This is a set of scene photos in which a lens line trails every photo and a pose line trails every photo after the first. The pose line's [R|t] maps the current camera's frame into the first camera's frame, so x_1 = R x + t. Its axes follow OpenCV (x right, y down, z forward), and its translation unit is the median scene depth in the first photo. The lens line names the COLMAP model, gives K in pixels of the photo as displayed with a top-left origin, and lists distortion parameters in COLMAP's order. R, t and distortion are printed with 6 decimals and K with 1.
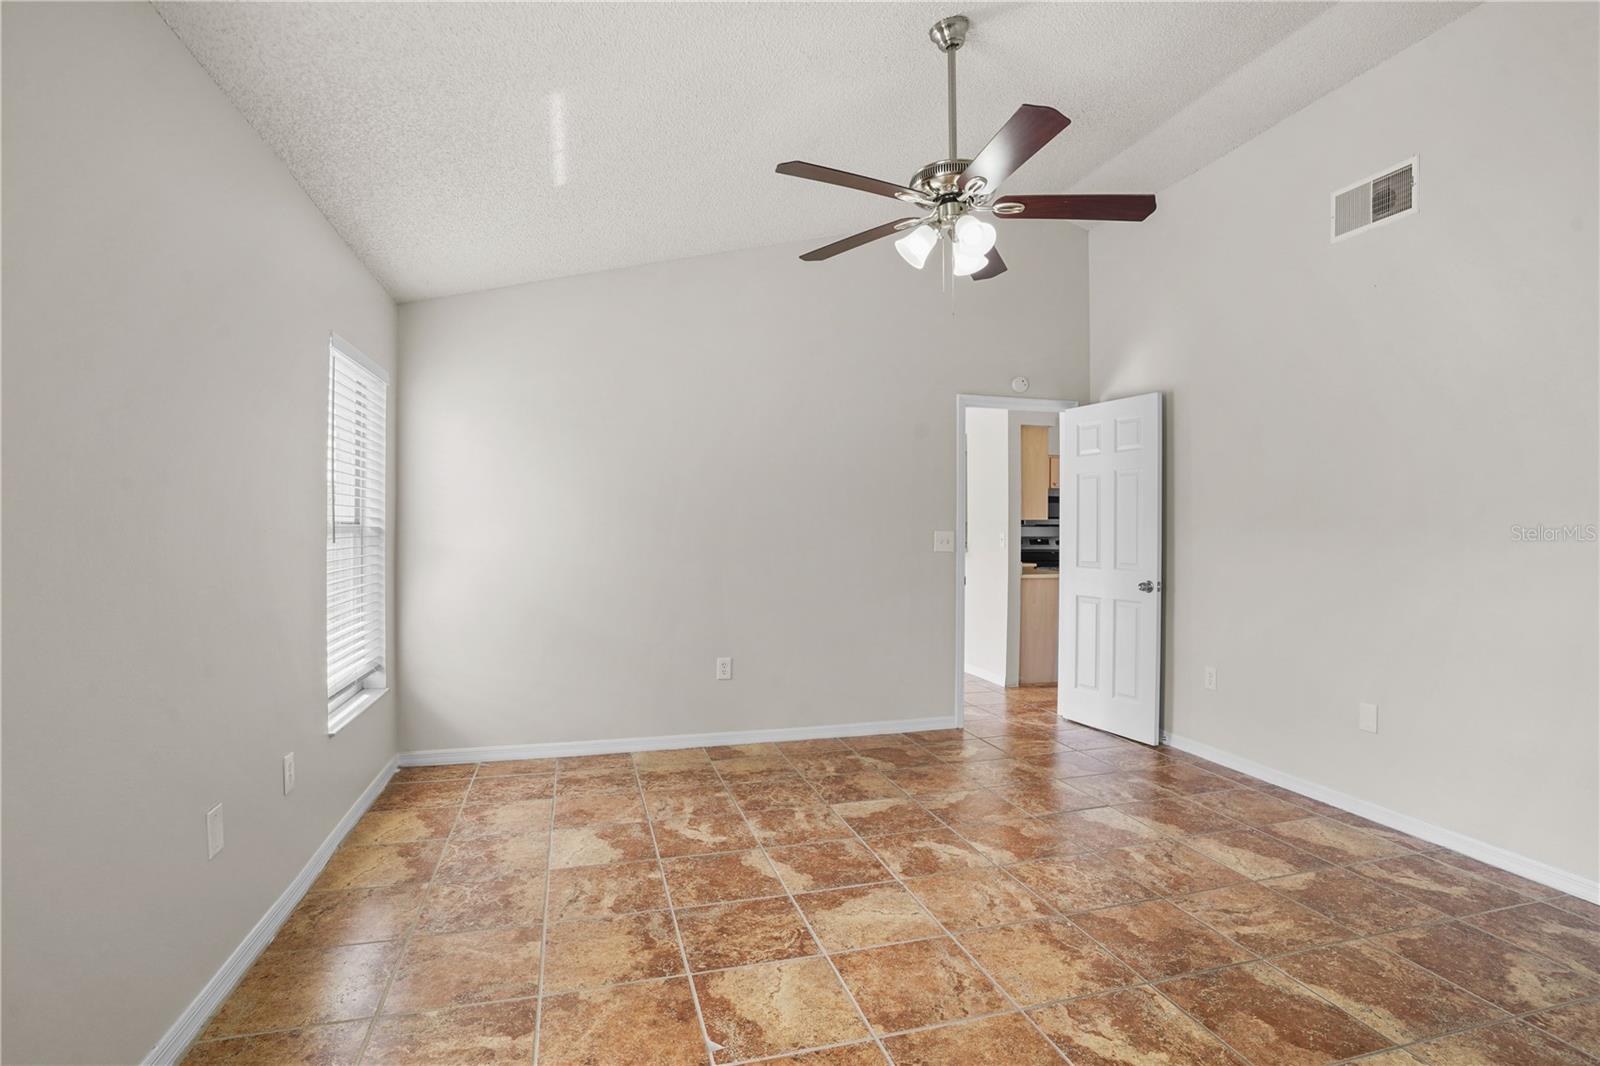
lens RADIAL K [[790.3, 0, 806.1], [0, 790.3, 530.2], [0, 0, 1]] dist [-0.049863, 0.008657]
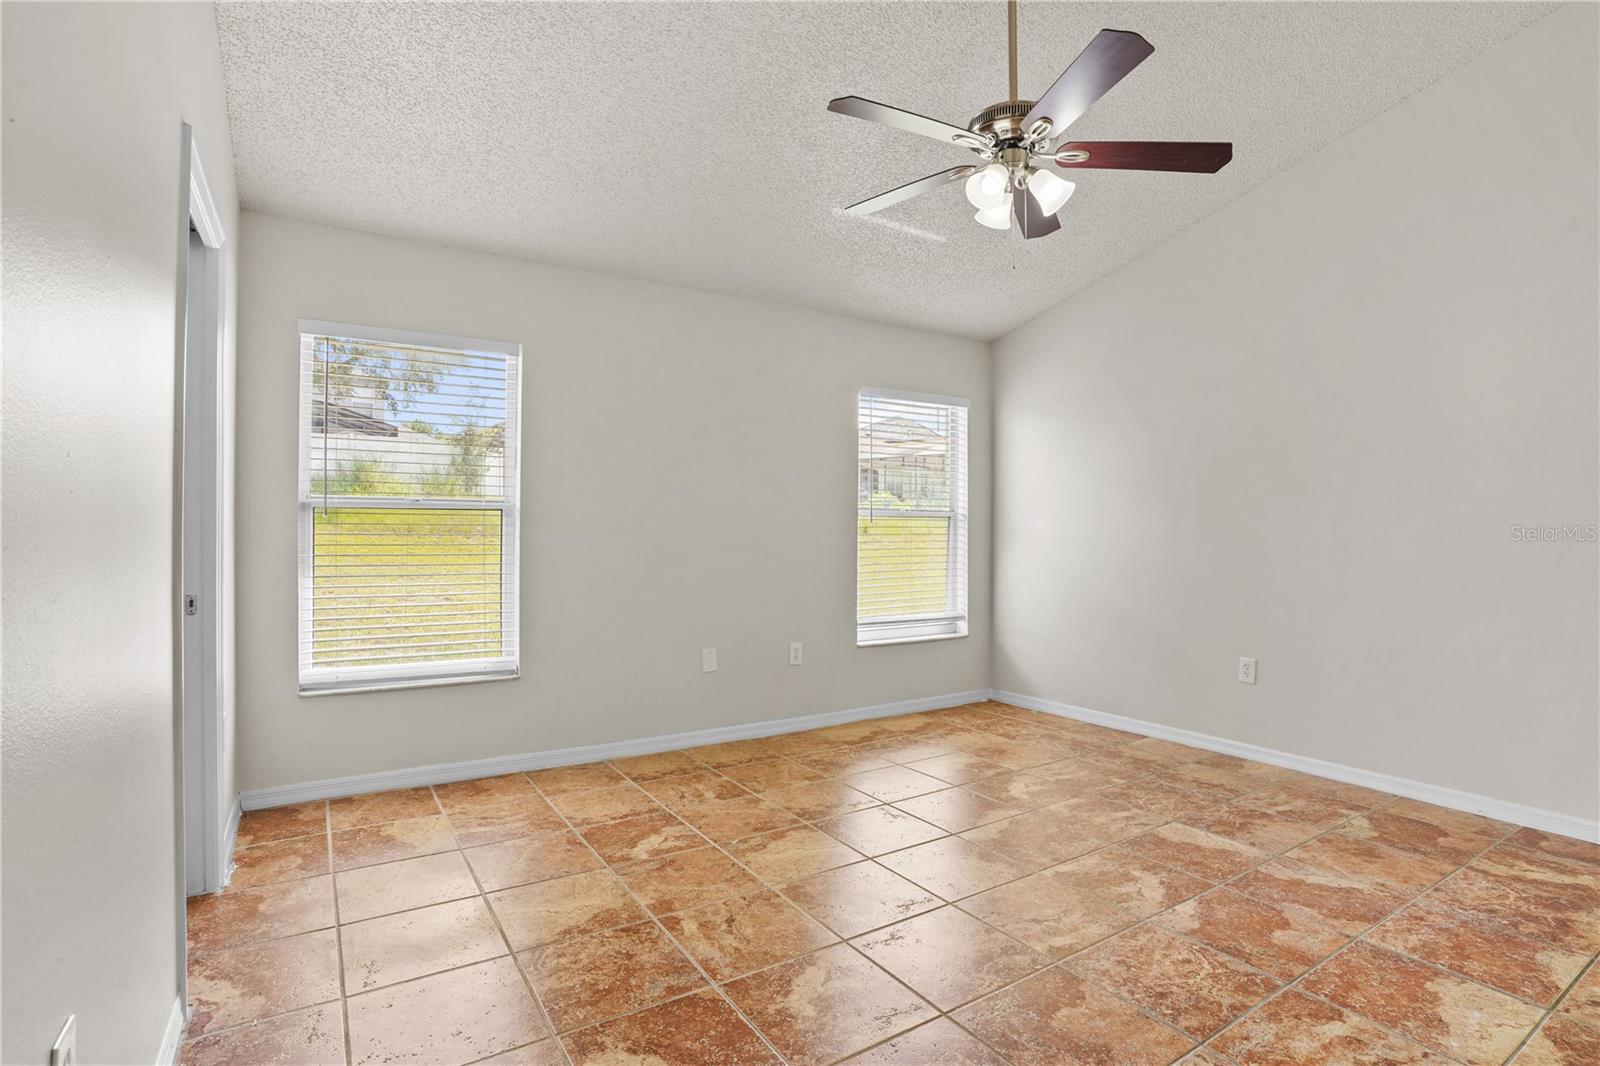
lens RADIAL K [[790.3, 0, 798.5], [0, 790.3, 540.3], [0, 0, 1]] dist [-0.049863, 0.008657]
pose [[0.279136, 0.007407, -0.960223, 0.722220], [-0.003624, 0.999971, 0.006660, 0.036322], [0.960245, 0.001621, 0.279154, 0.363028]]
